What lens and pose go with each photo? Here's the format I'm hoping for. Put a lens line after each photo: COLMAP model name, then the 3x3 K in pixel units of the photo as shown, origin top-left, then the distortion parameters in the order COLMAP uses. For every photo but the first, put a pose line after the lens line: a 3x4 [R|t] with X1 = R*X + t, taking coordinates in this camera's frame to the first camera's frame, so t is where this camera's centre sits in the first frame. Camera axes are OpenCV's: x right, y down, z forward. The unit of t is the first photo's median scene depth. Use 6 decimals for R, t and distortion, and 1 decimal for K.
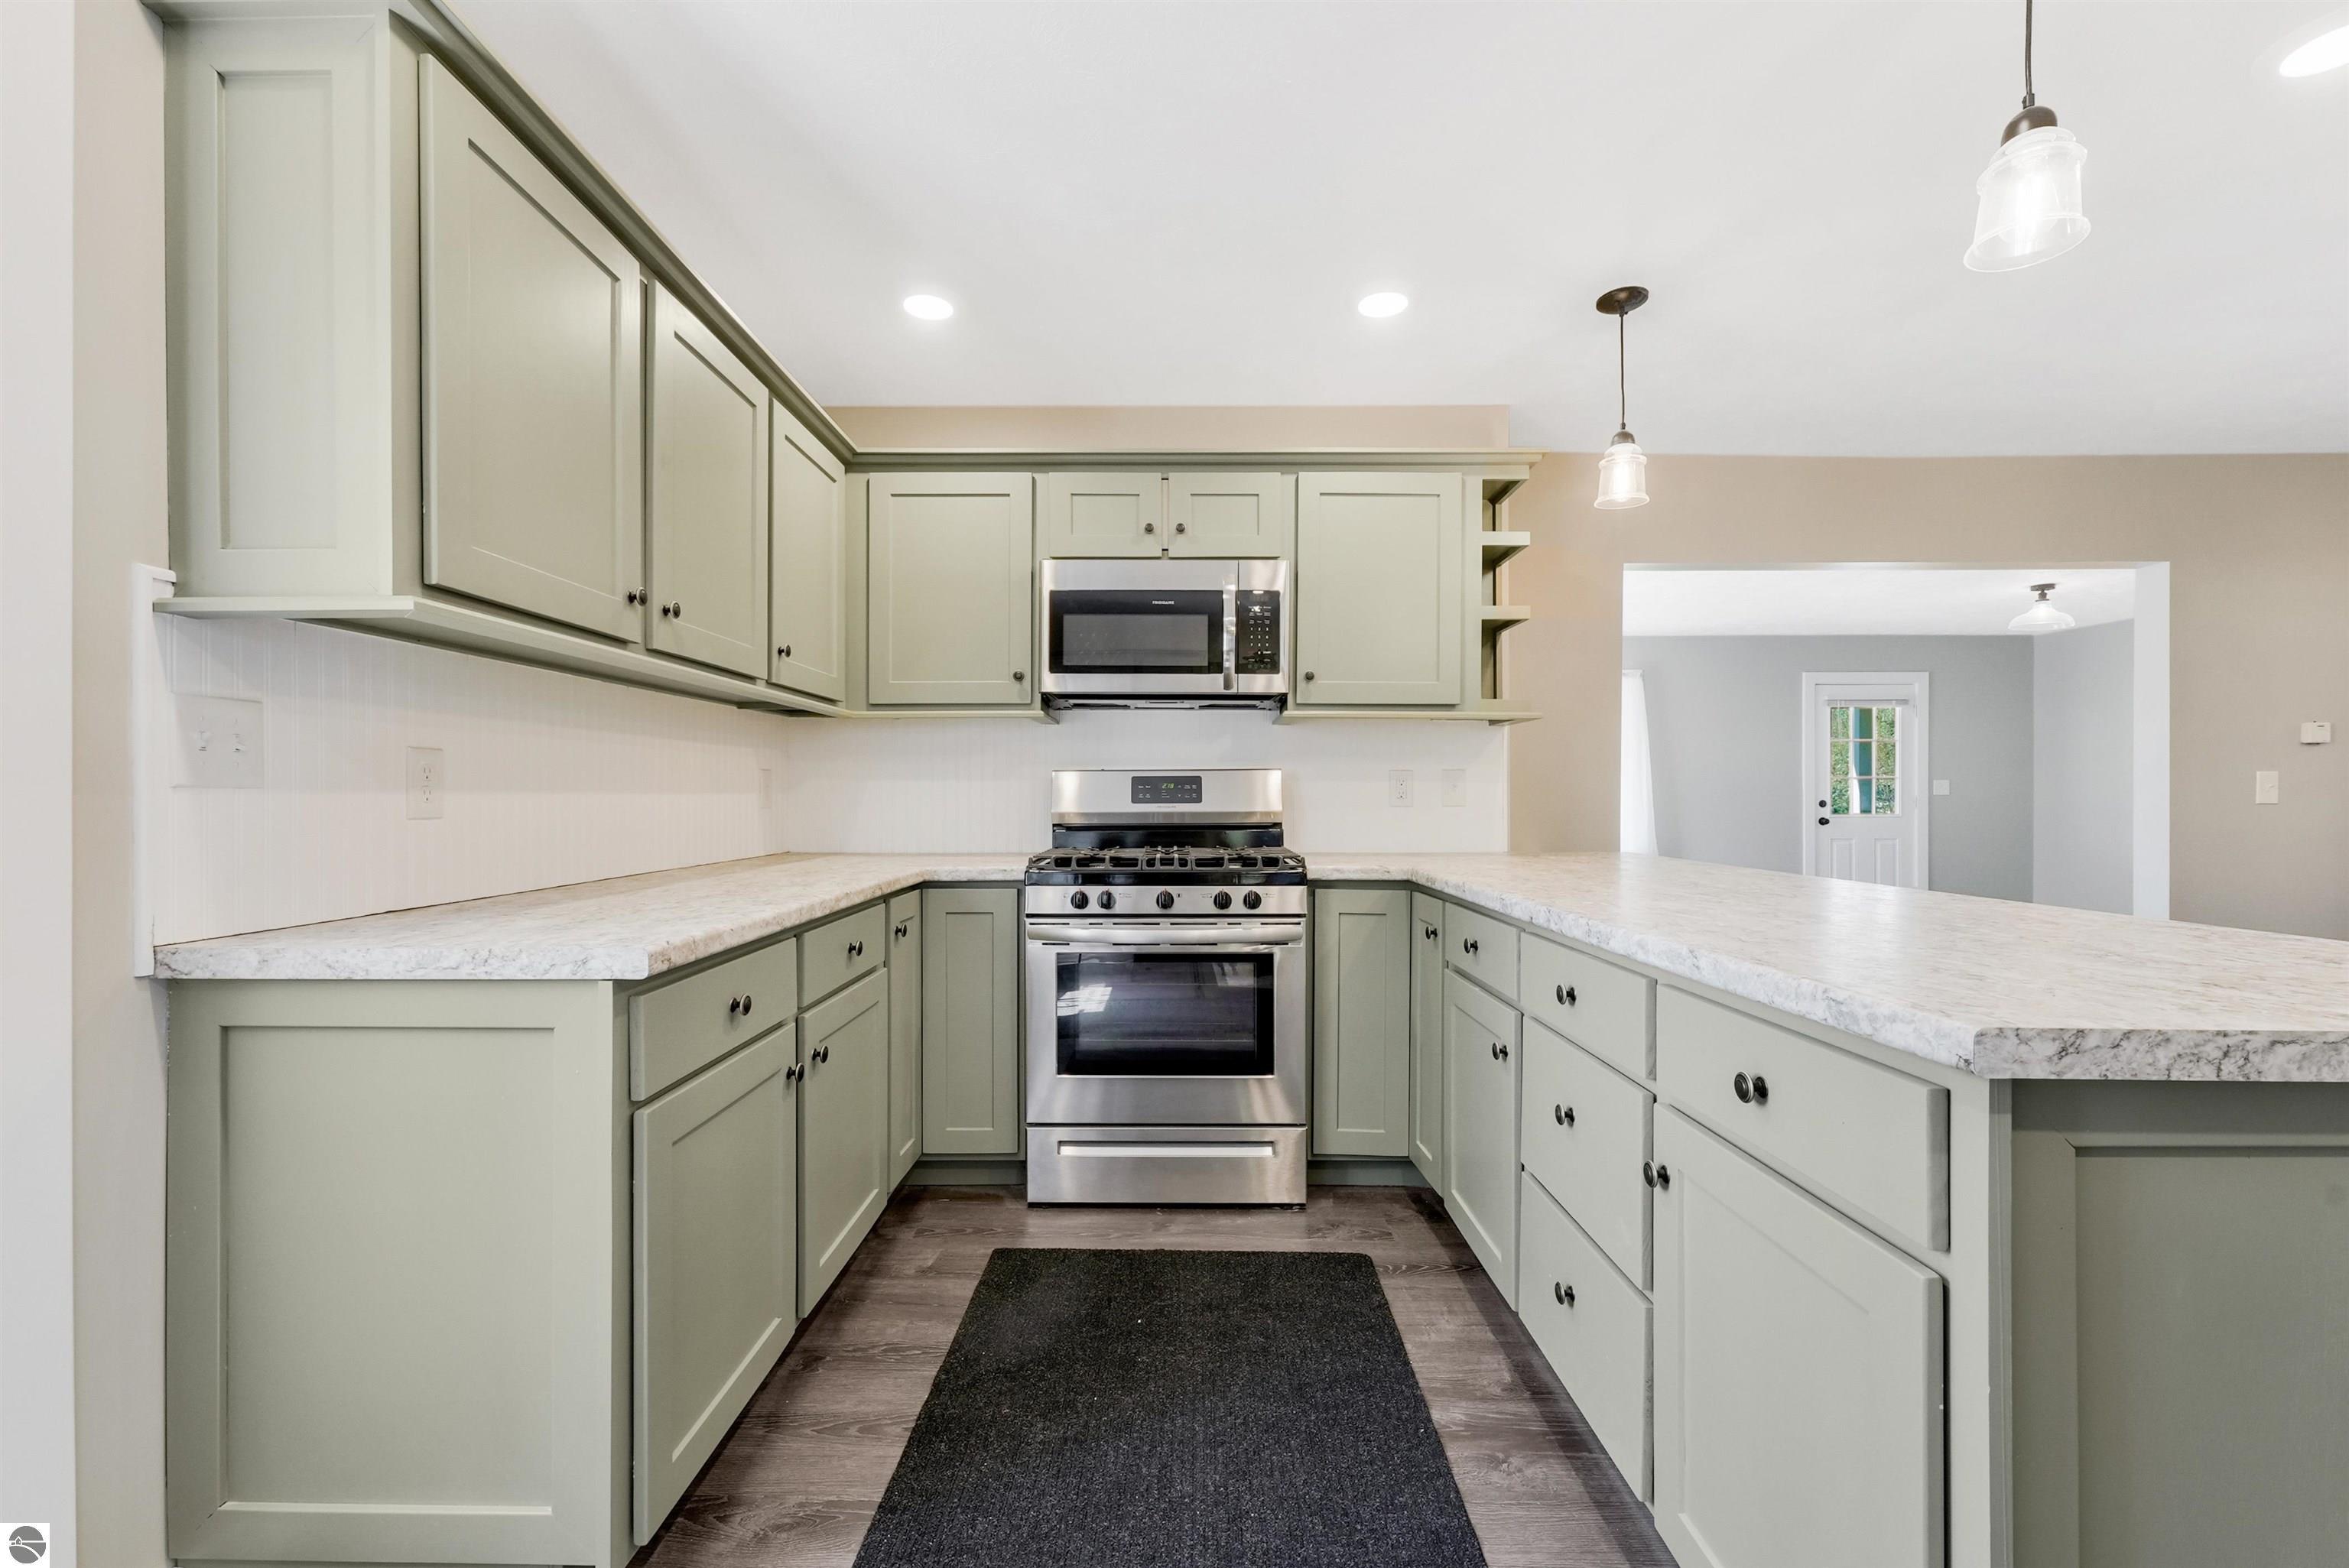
lens RADIAL K [[964.1, 0, 1192.9], [0, 964.1, 802.2], [0, 0, 1]] dist [0.004490, -0.000625]
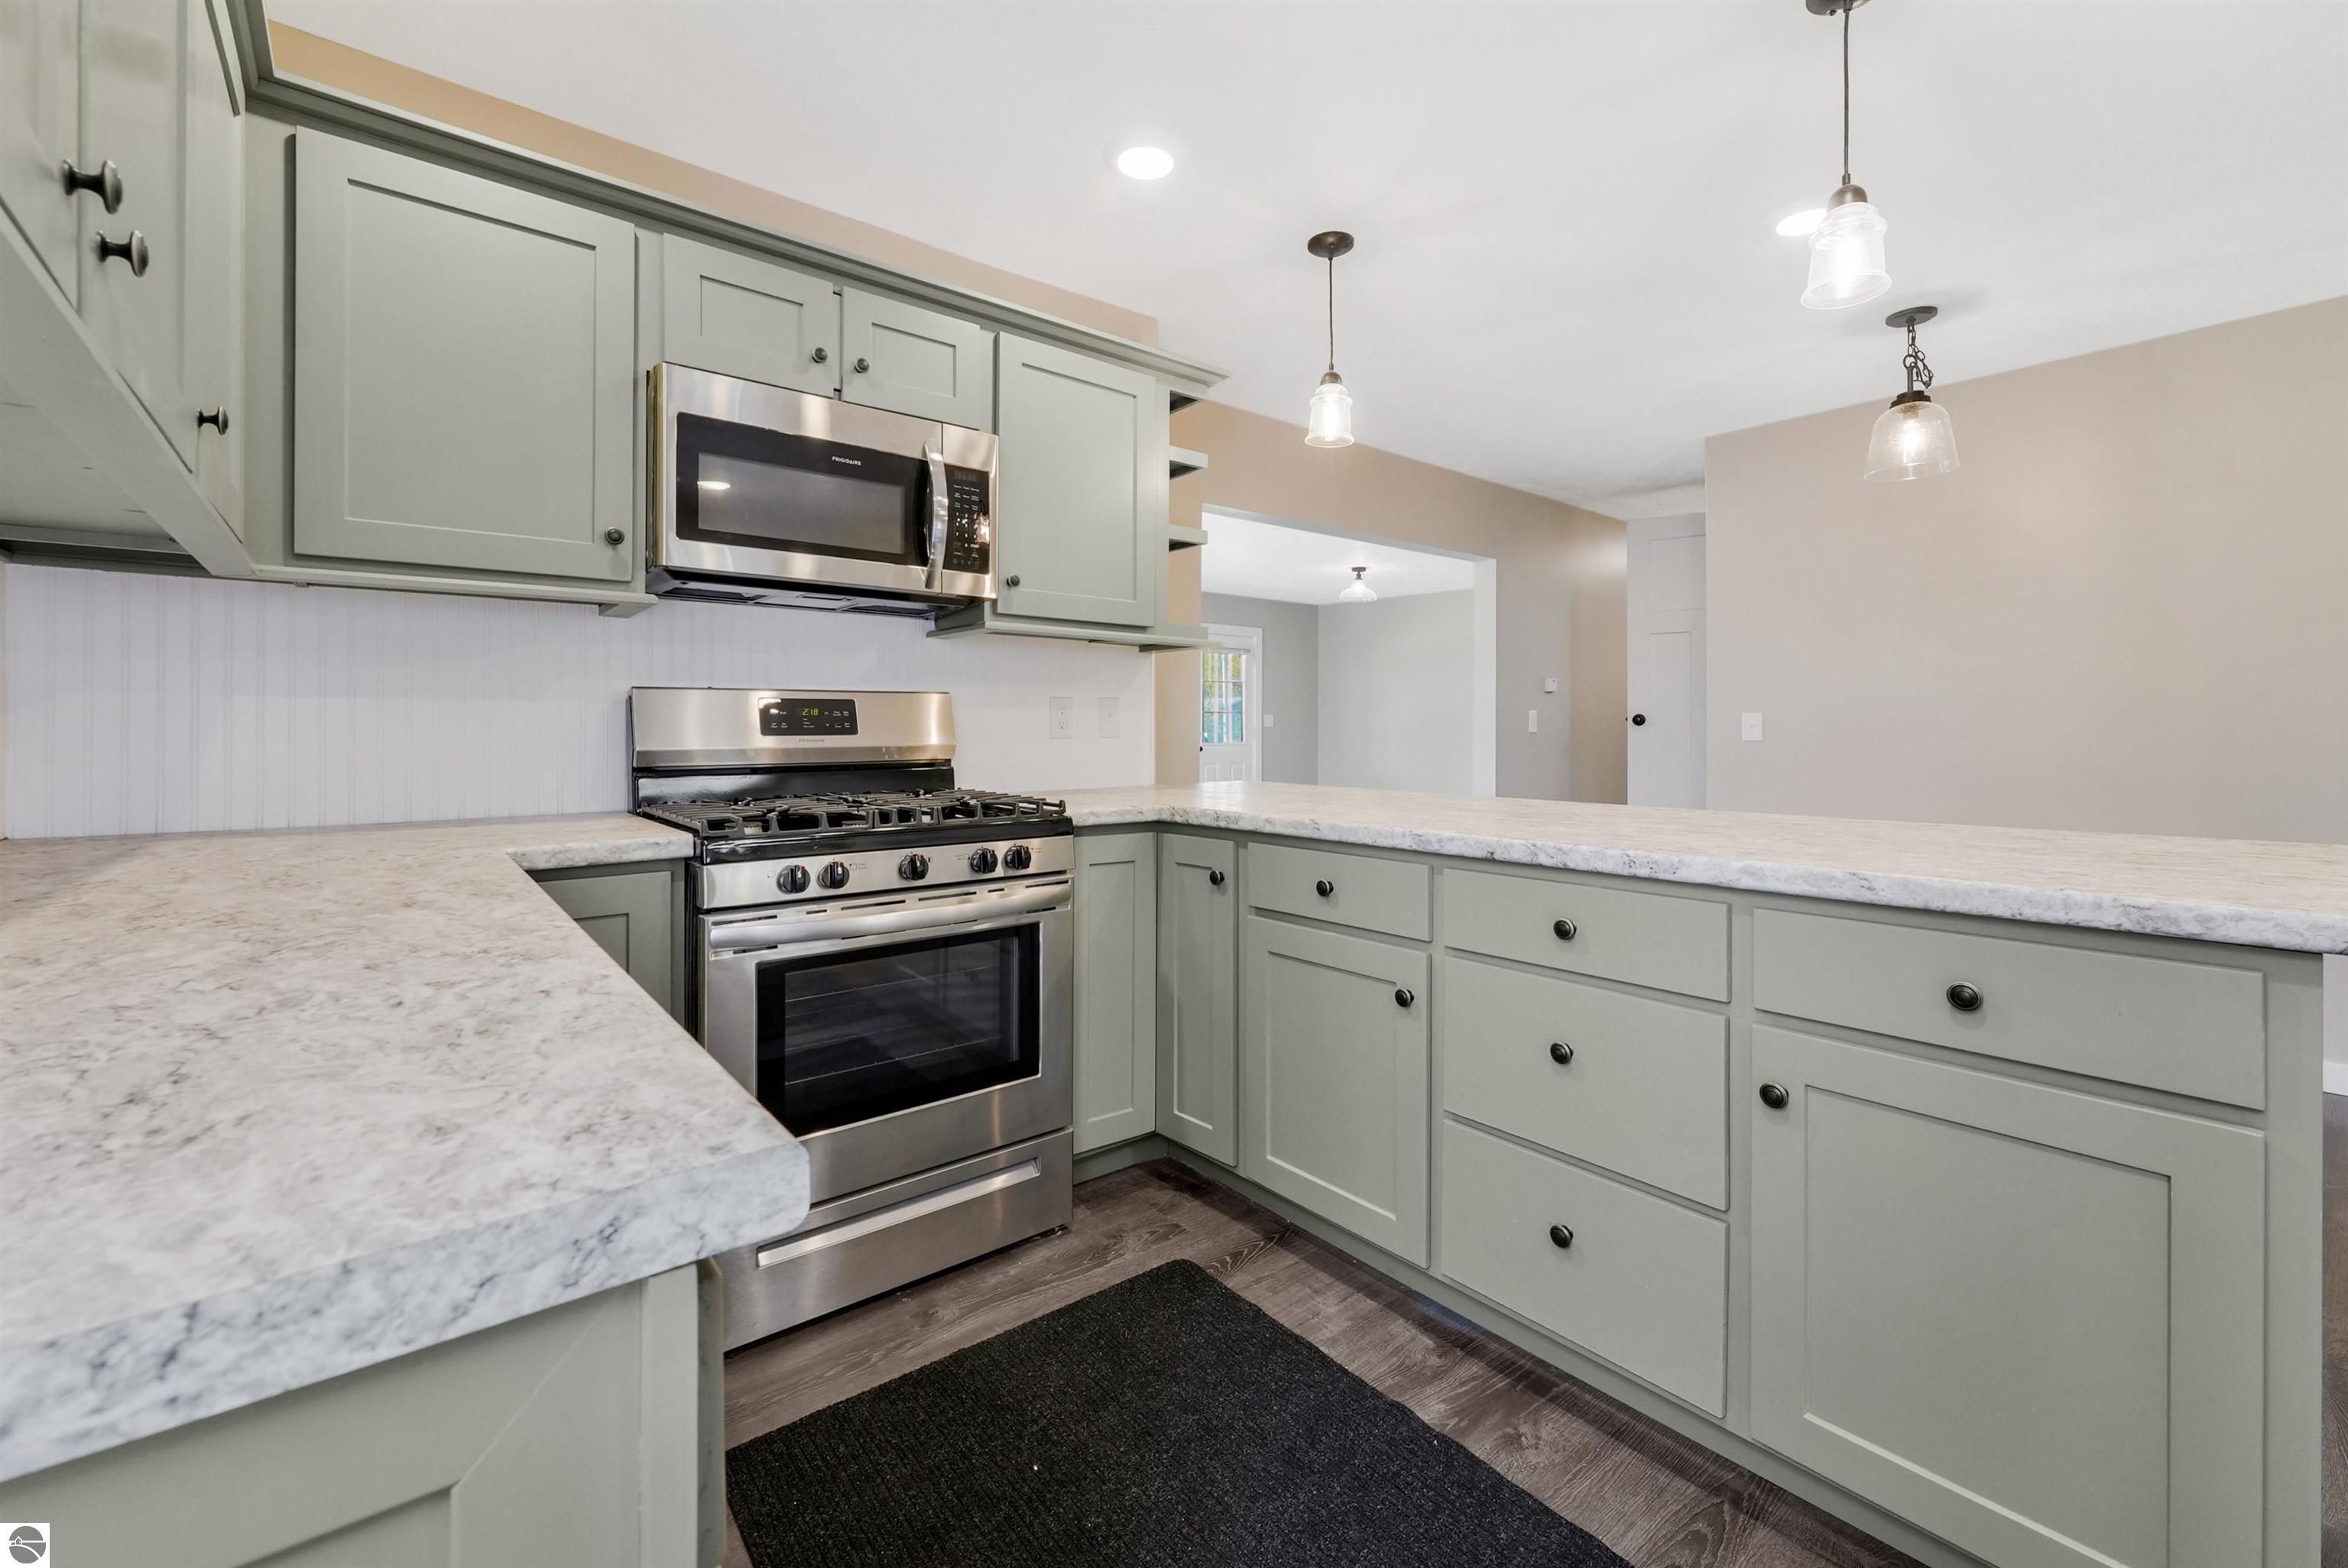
lens RADIAL K [[963.7, 0, 1181.0], [0, 963.7, 735.2], [0, 0, 1]] dist [0.004490, -0.000625]
pose [[0.777809, -0.004615, 0.628484, -0.299124], [0.003663, 0.999989, 0.002810, -0.000367], [-0.628491, 0.000116, 0.777817, 0.276059]]
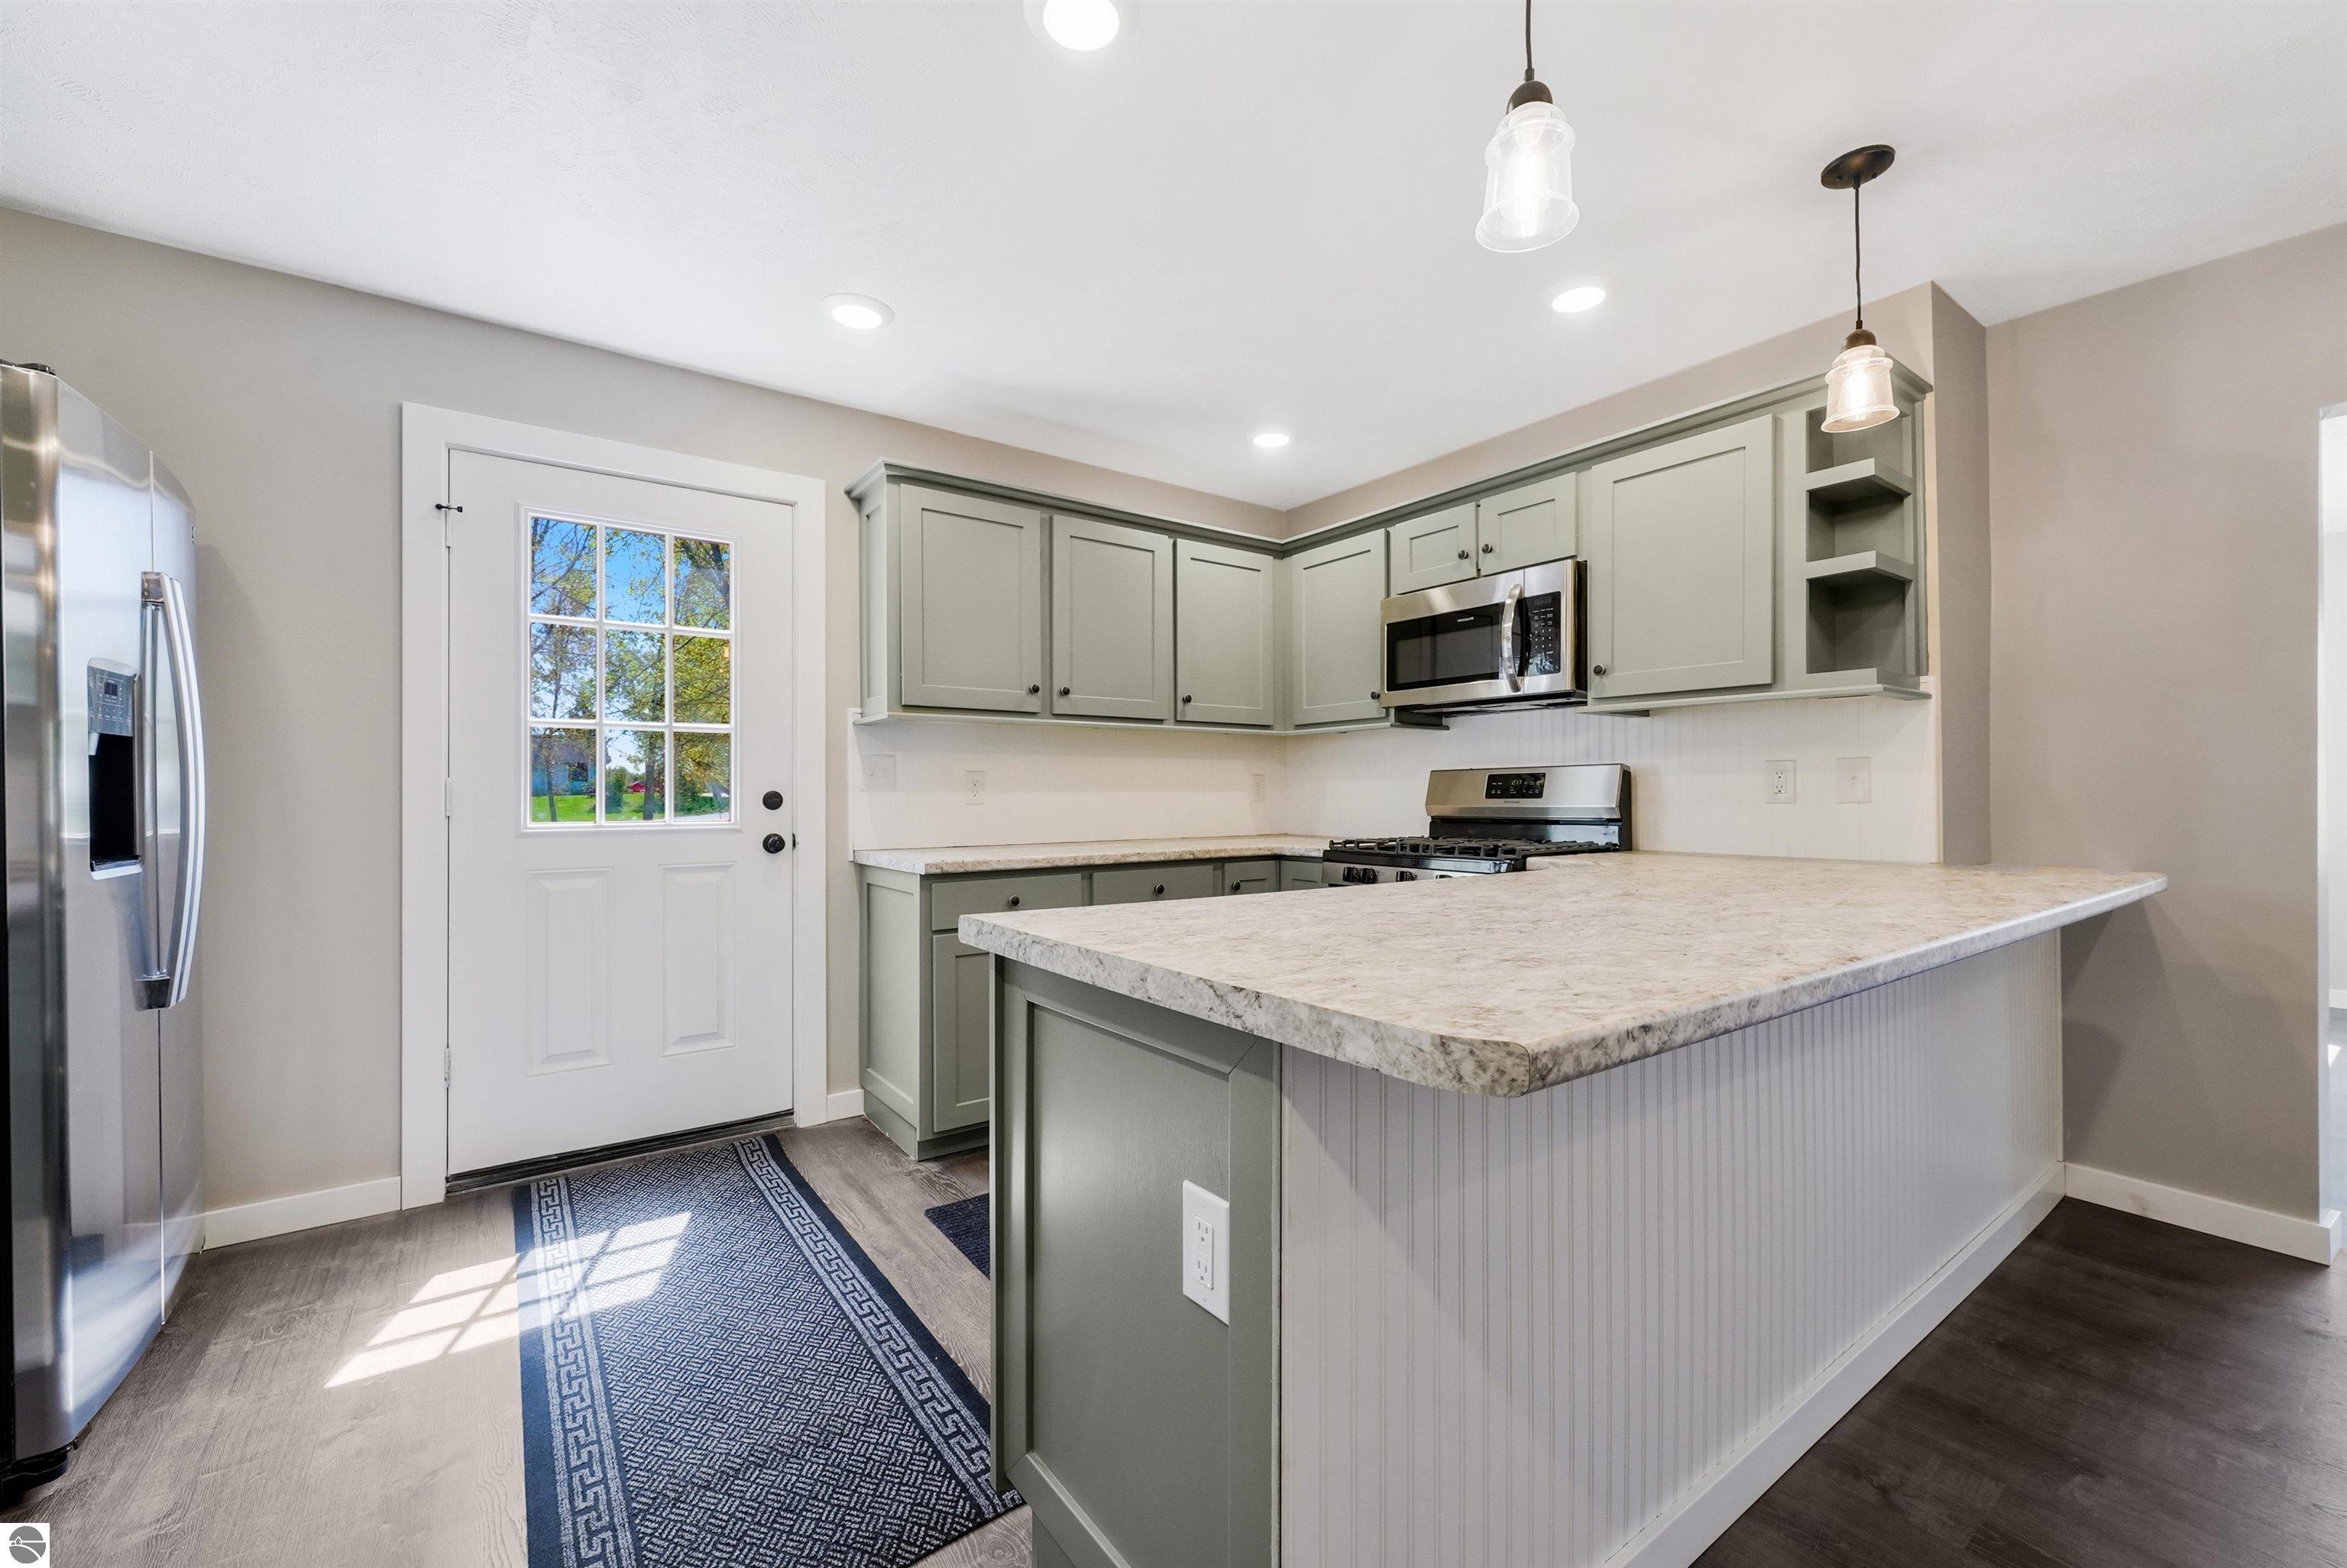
lens RADIAL K [[963.3, 0, 1176.7], [0, 963.3, 803.5], [0, 0, 1]] dist [0.004490, -0.000625]
pose [[0.588198, 0.005809, -0.808696, 0.690302], [-0.002214, 0.999982, 0.005573, 0.001301], [0.808714, -0.001488, 0.588200, 0.068901]]
